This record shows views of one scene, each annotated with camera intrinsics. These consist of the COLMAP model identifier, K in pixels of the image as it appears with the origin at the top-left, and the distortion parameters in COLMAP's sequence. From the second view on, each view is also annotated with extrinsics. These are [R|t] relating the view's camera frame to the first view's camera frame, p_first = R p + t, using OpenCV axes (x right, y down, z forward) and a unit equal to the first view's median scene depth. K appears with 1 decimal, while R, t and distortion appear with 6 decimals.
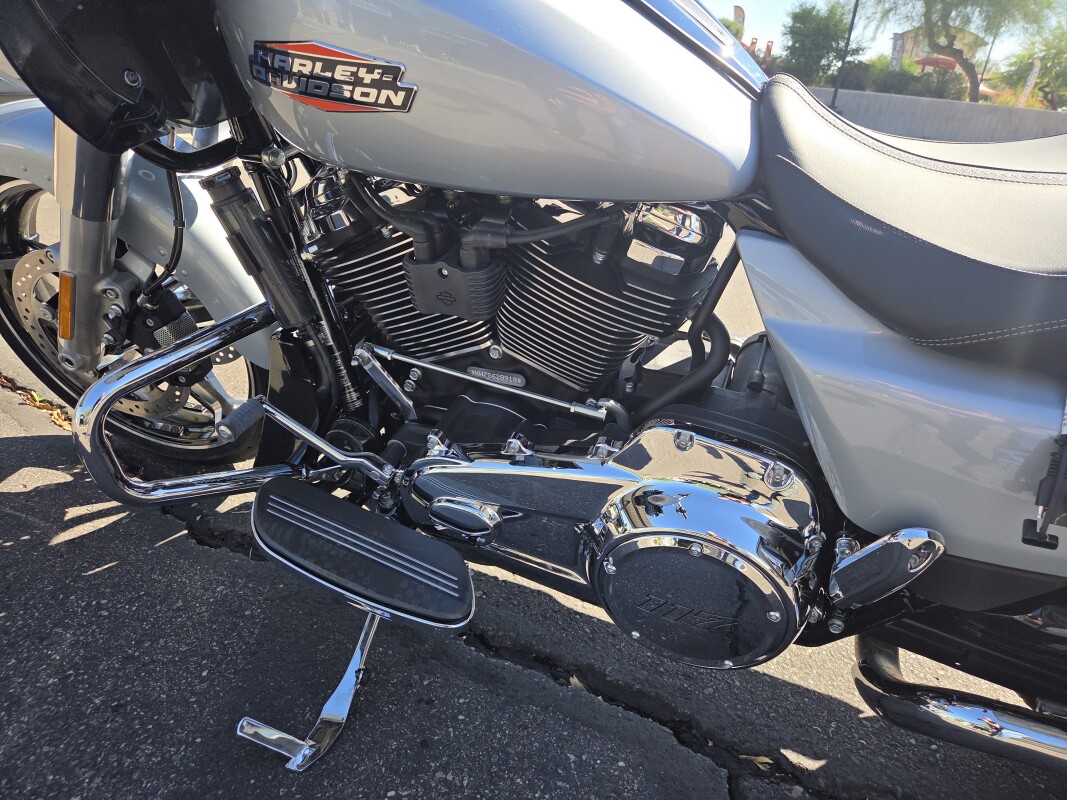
lens RADIAL K [[736.5, 0, 533.5], [0, 736.5, 400.0], [0, 0, 1]] dist [-0.000484, -0.003468]
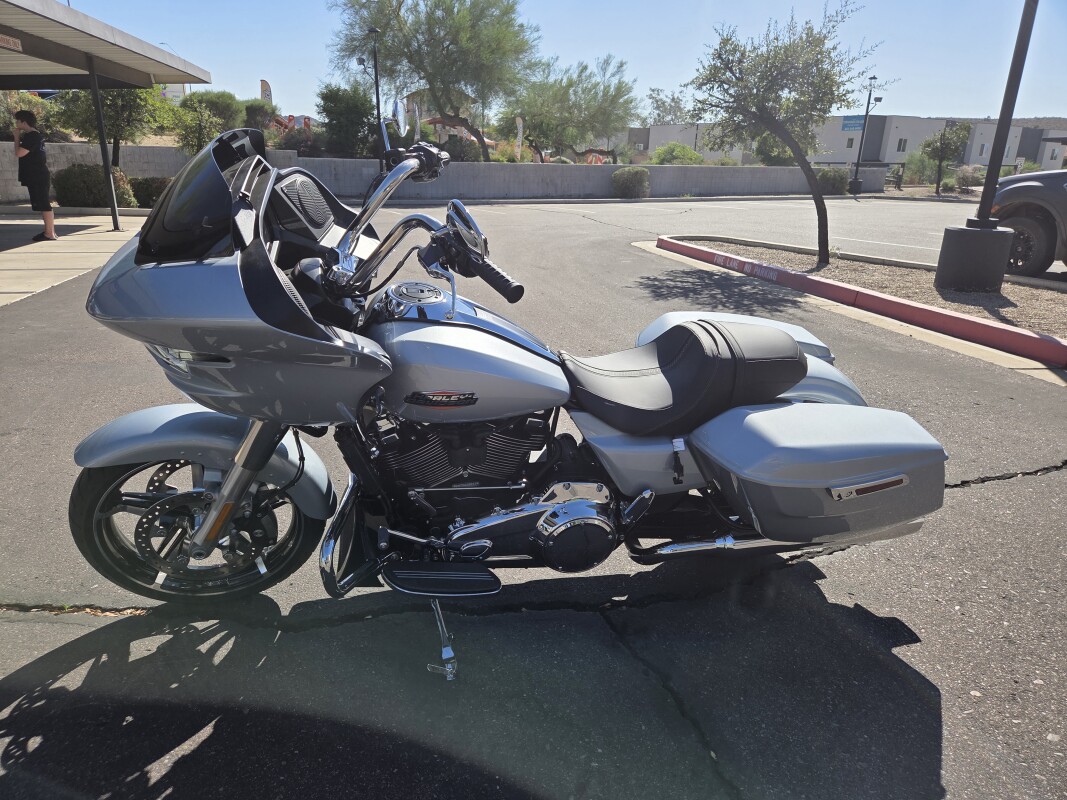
lens RADIAL K [[736.5, 0, 533.5], [0, 736.5, 400.0], [0, 0, 1]] dist [-0.000484, -0.003468]
pose [[0.833470, -0.241410, 0.497041, -0.929666], [0.273143, 0.961930, 0.009181, -0.246048], [-0.480335, 0.128111, 0.867679, -1.067496]]
